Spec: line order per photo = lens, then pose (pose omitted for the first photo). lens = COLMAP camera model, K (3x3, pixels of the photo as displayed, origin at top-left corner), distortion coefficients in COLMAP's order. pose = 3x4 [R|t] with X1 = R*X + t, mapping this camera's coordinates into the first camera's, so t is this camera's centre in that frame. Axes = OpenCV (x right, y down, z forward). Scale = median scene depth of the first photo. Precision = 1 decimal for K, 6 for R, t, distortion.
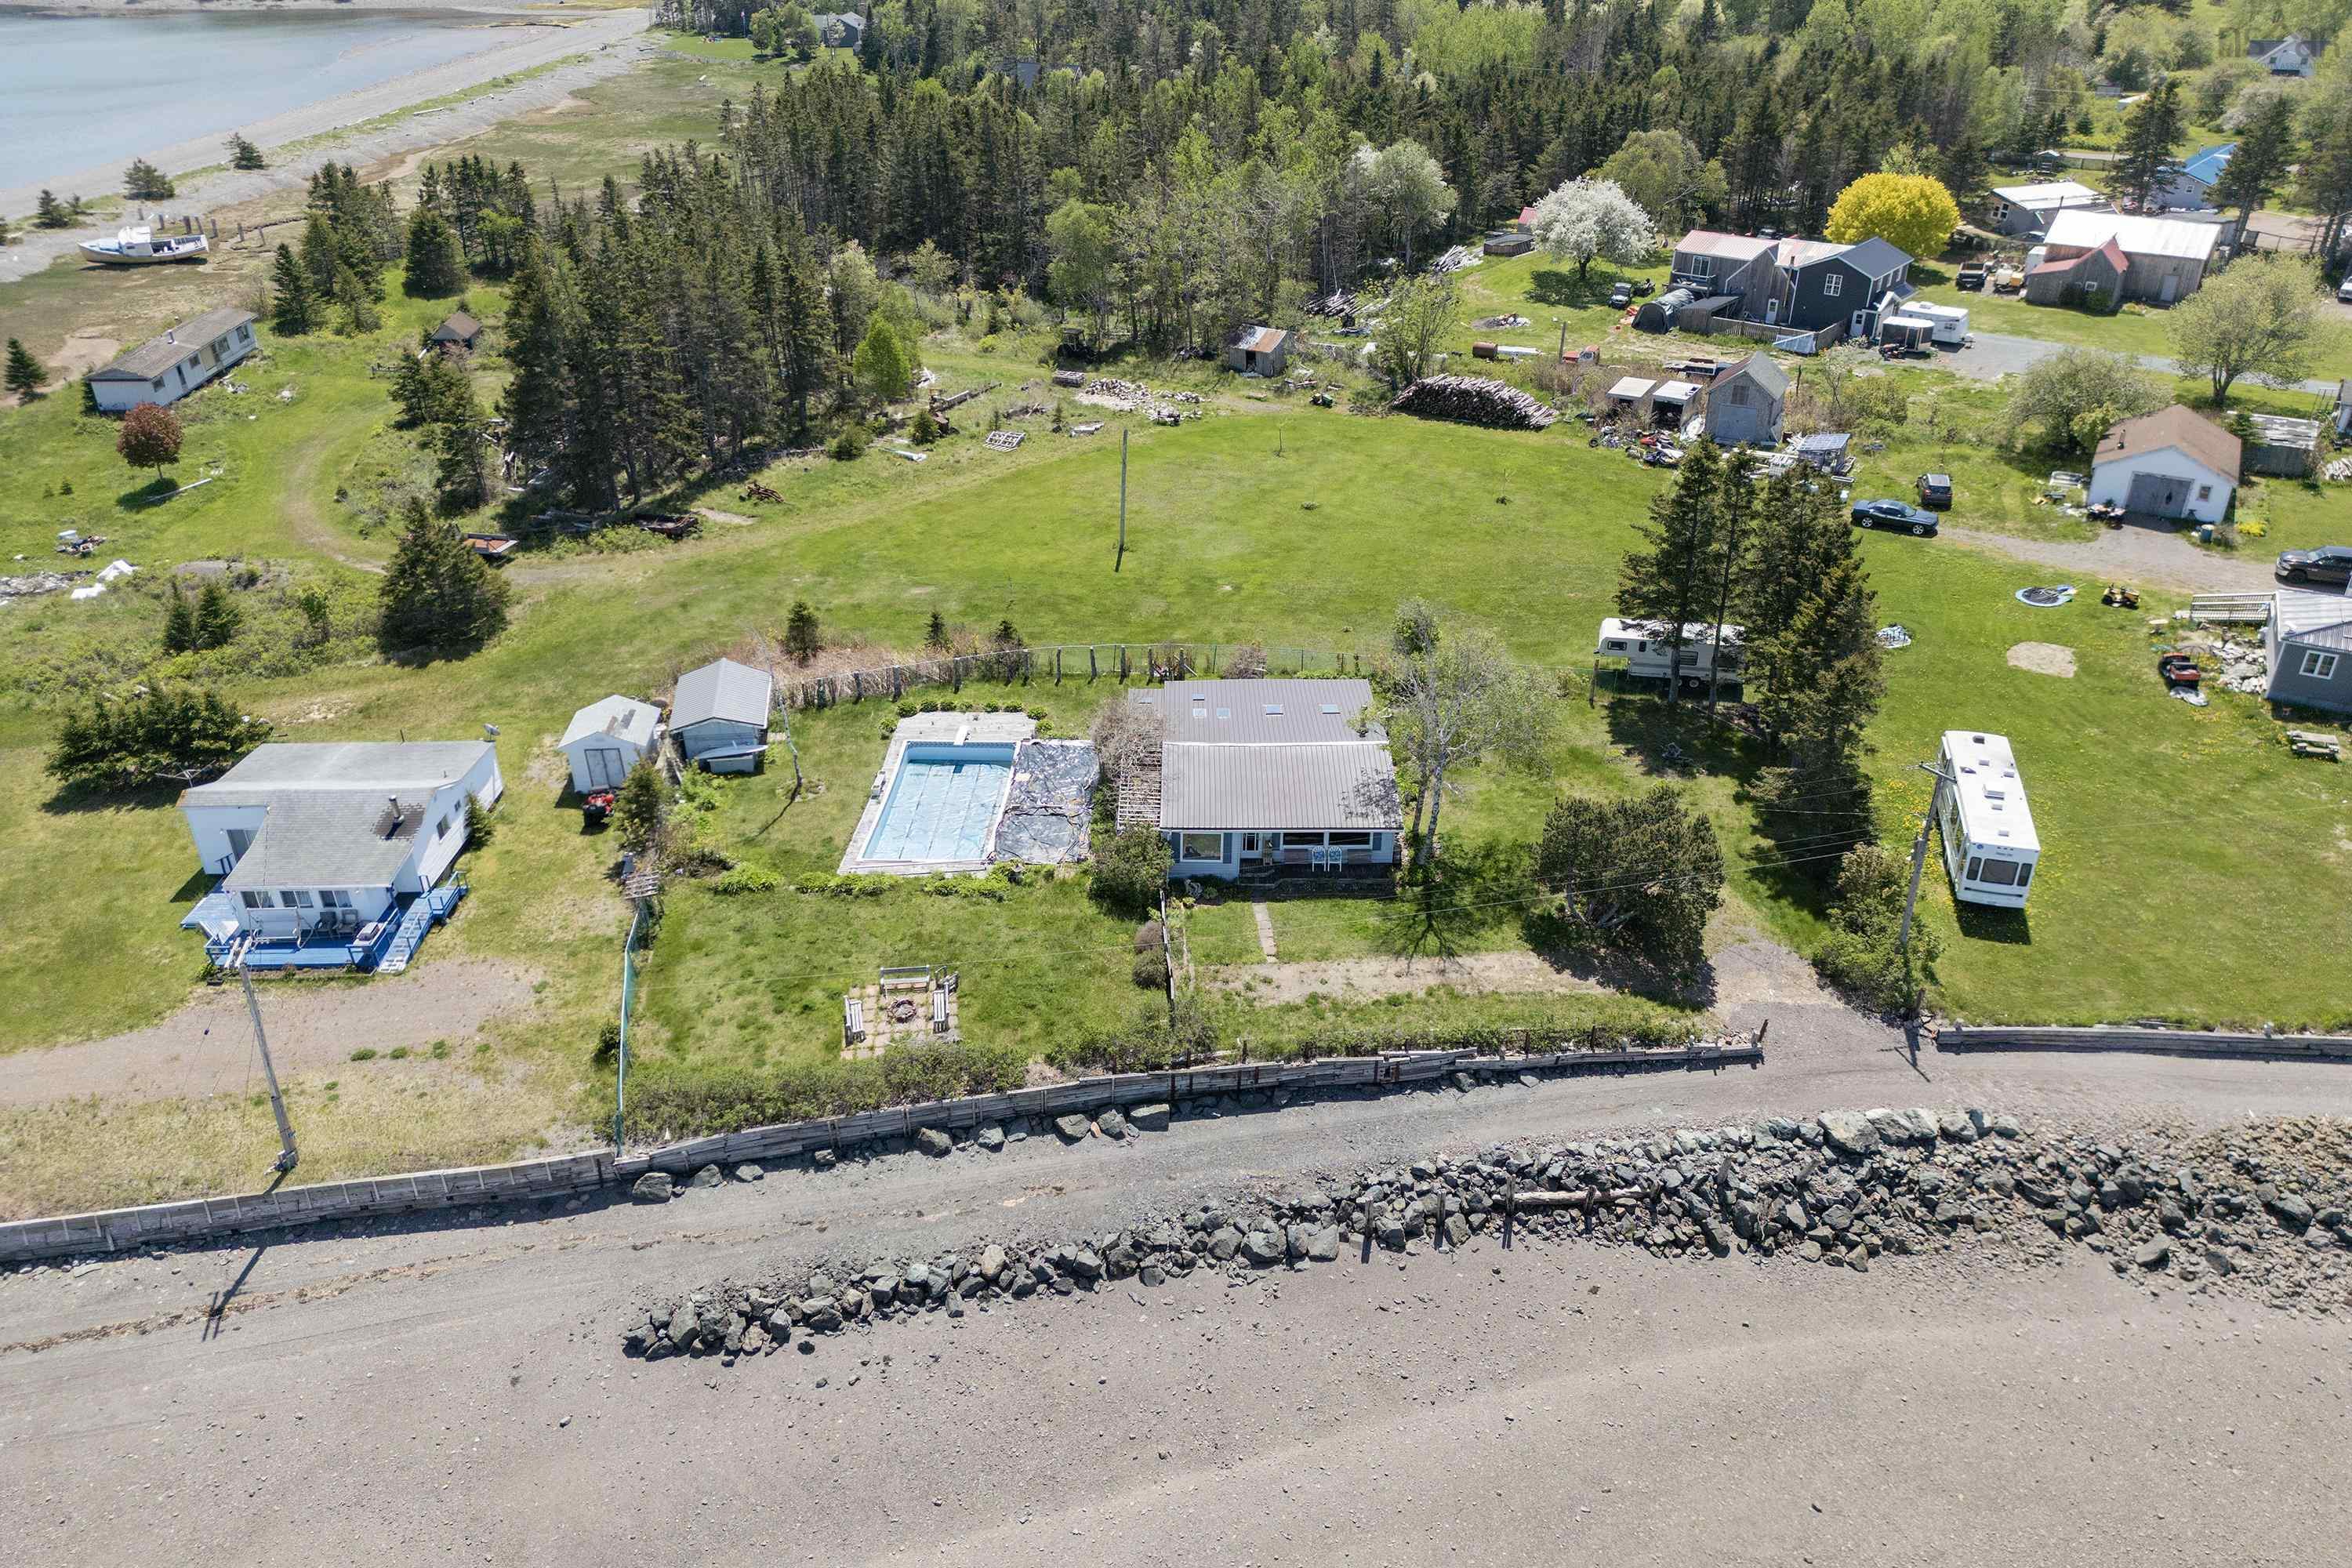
lens RADIAL K [[1647.0, 0, 1176.0], [0, 1647.0, 784.0], [0, 0, 1]] dist [0.092626, -0.098367]
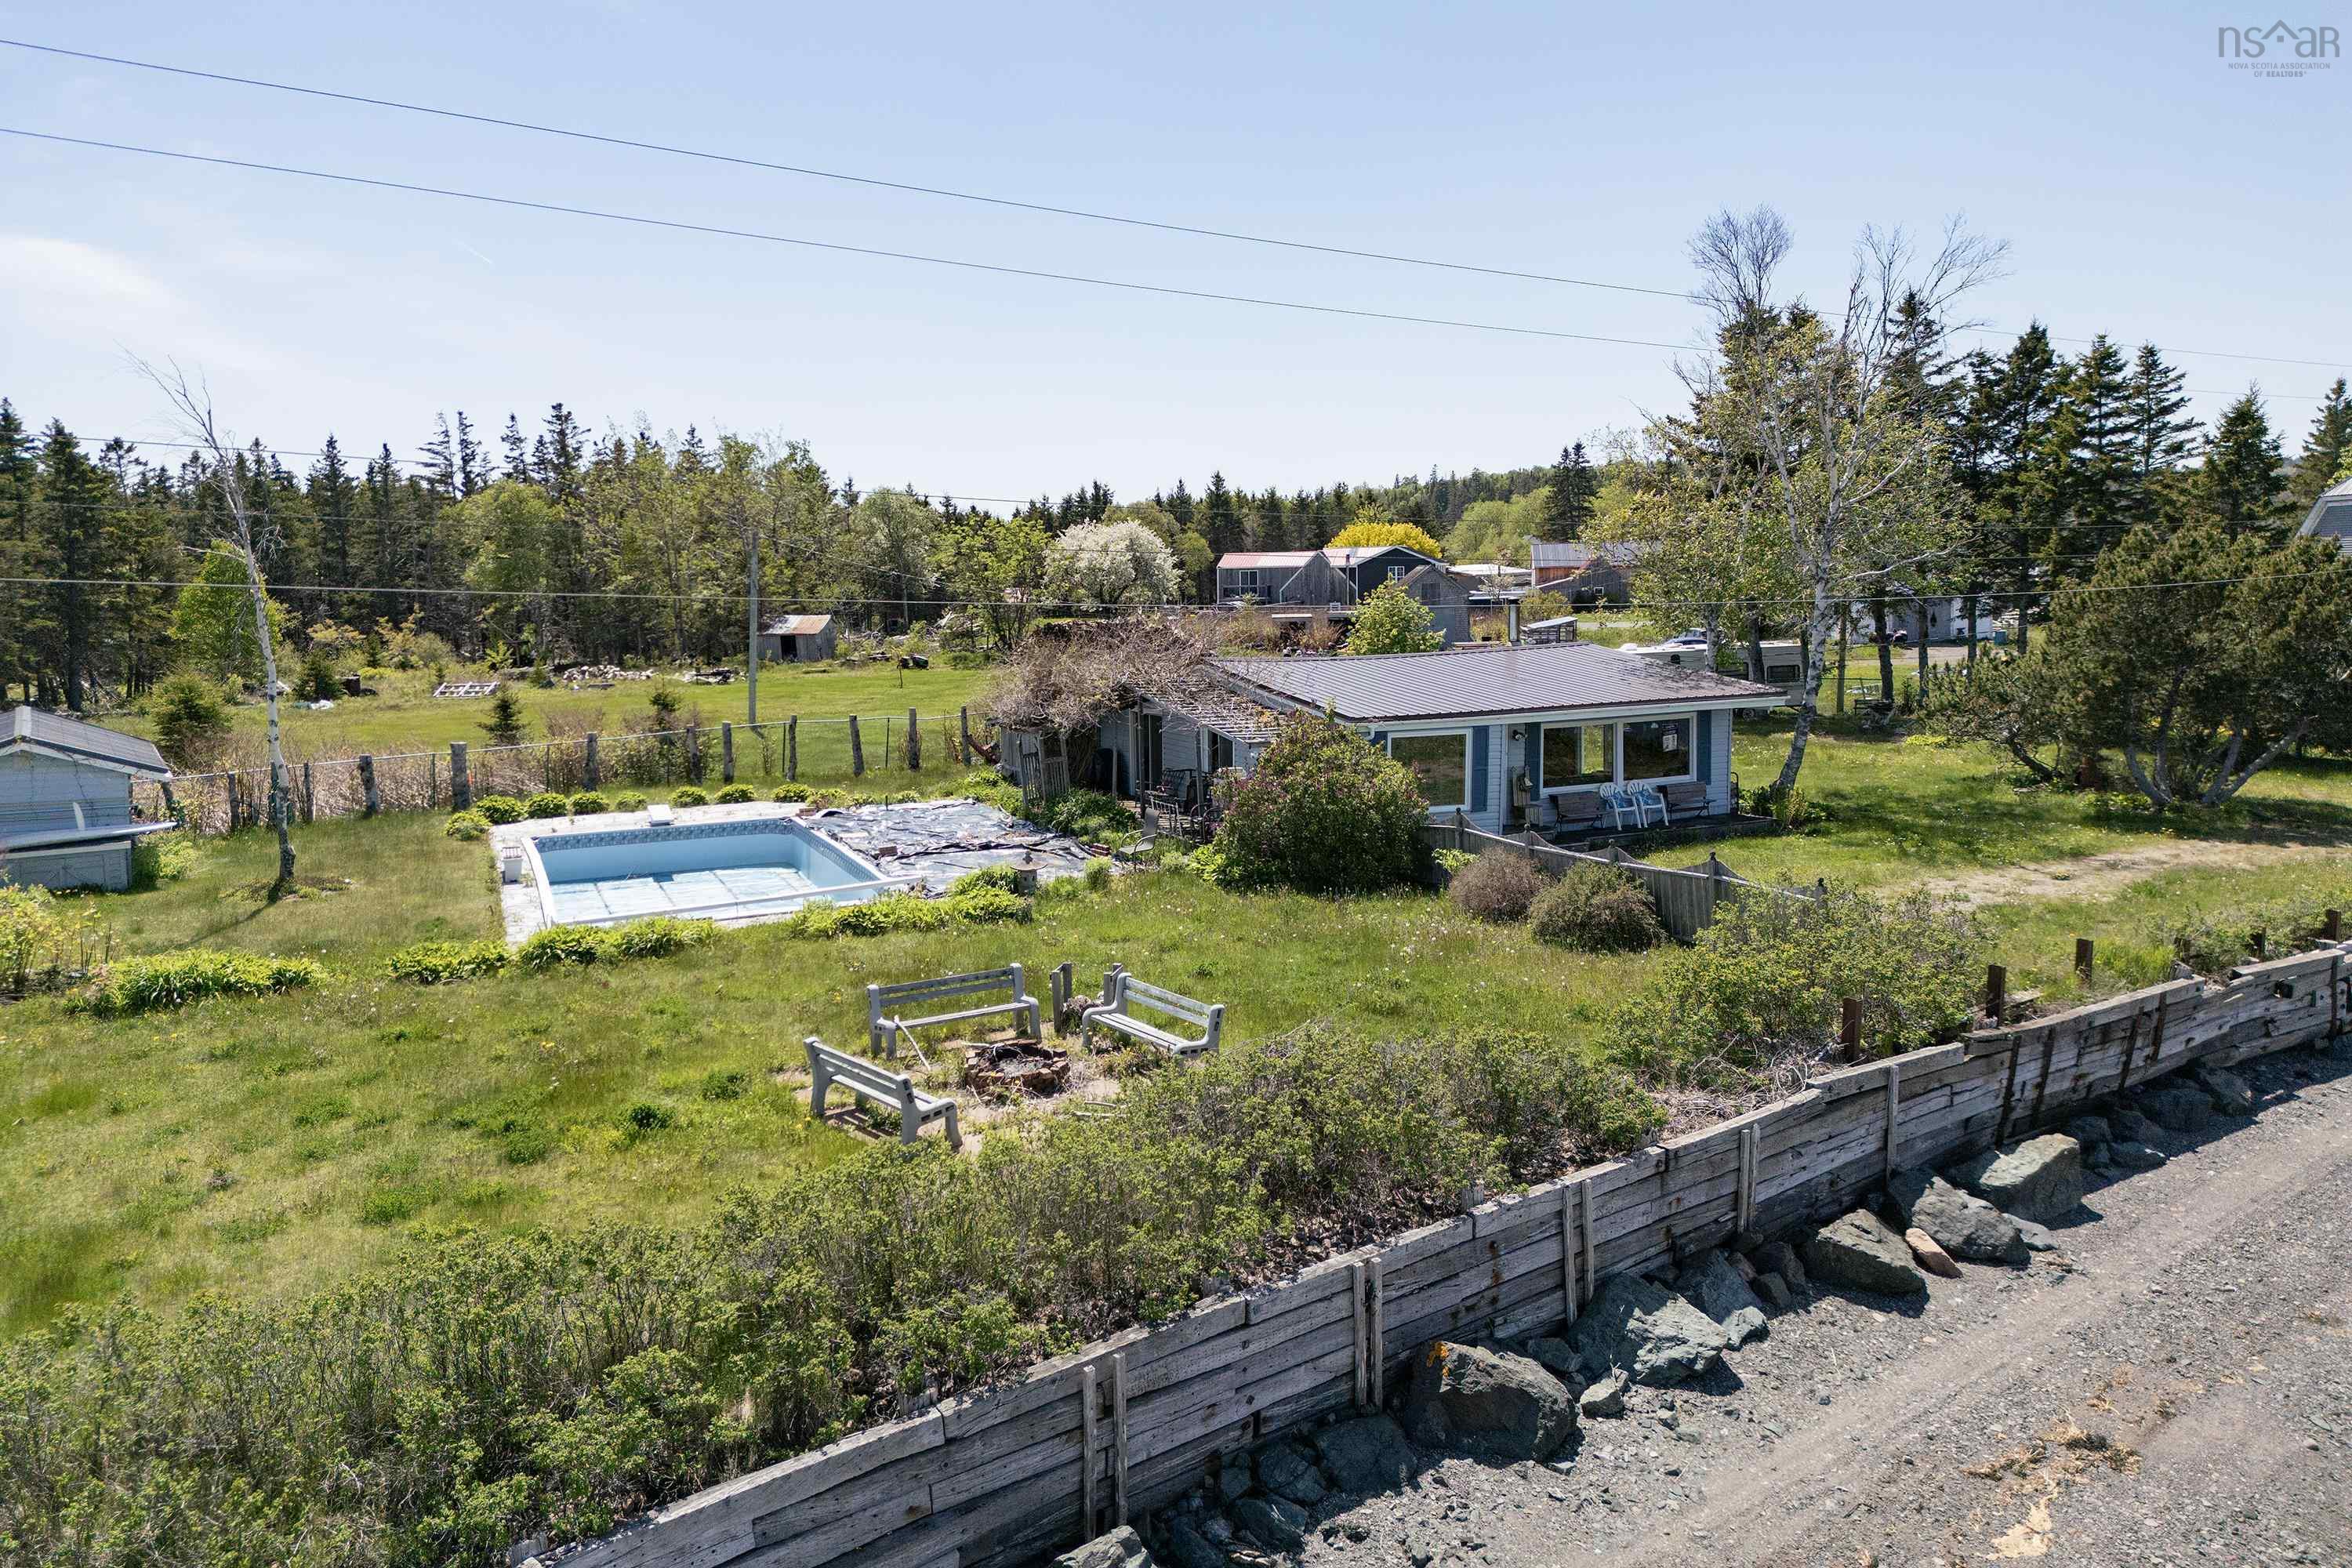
lens RADIAL K [[1642.9, 0, 1178.7], [0, 1642.9, 681.6], [0, 0, 1]] dist [0.096810, -0.094393]
pose [[0.899799, -0.035461, 0.434860, -0.257524], [0.225973, 0.890473, -0.394961, 0.193136], [-0.373226, 0.453652, 0.809261, 0.730816]]
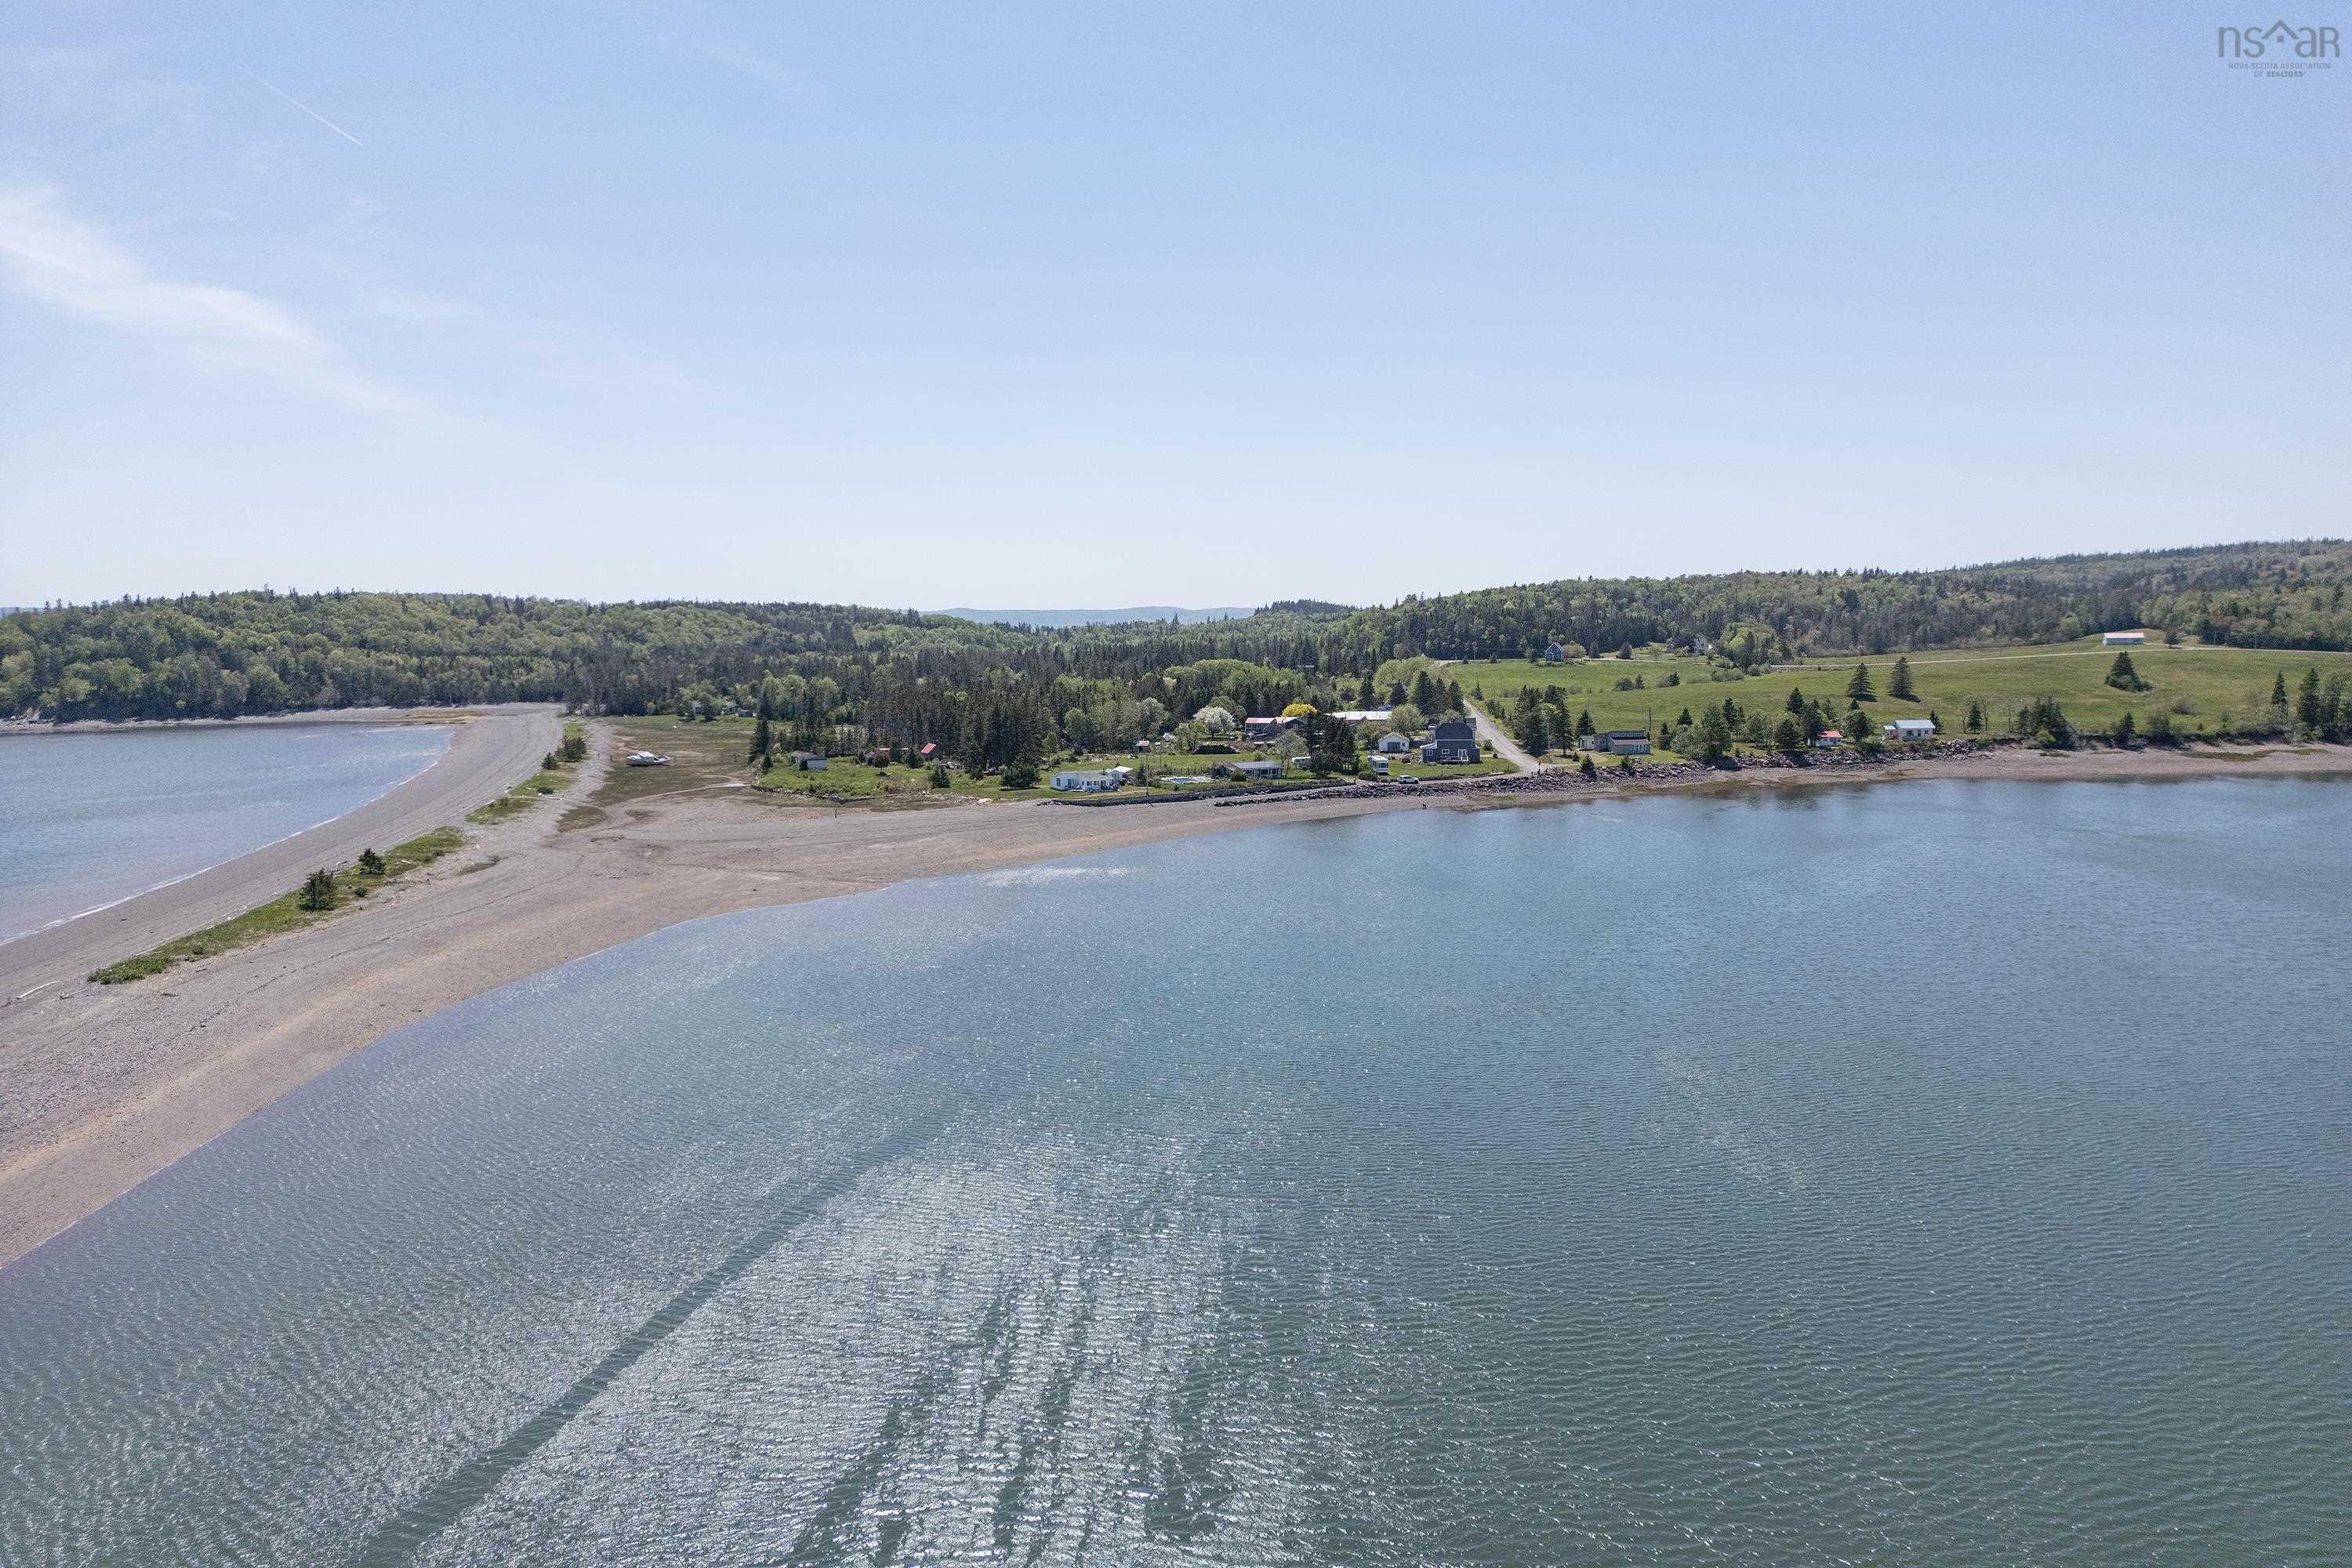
lens RADIAL K [[1647.0, 0, 1176.0], [0, 1647.0, 784.0], [0, 0, 1]] dist [0.092626, -0.098367]
pose [[0.920380, -0.040293, 0.388943, -2.415817], [0.196656, 0.907426, -0.371354, 2.130418], [-0.337974, 0.418275, 0.843101, -3.566958]]
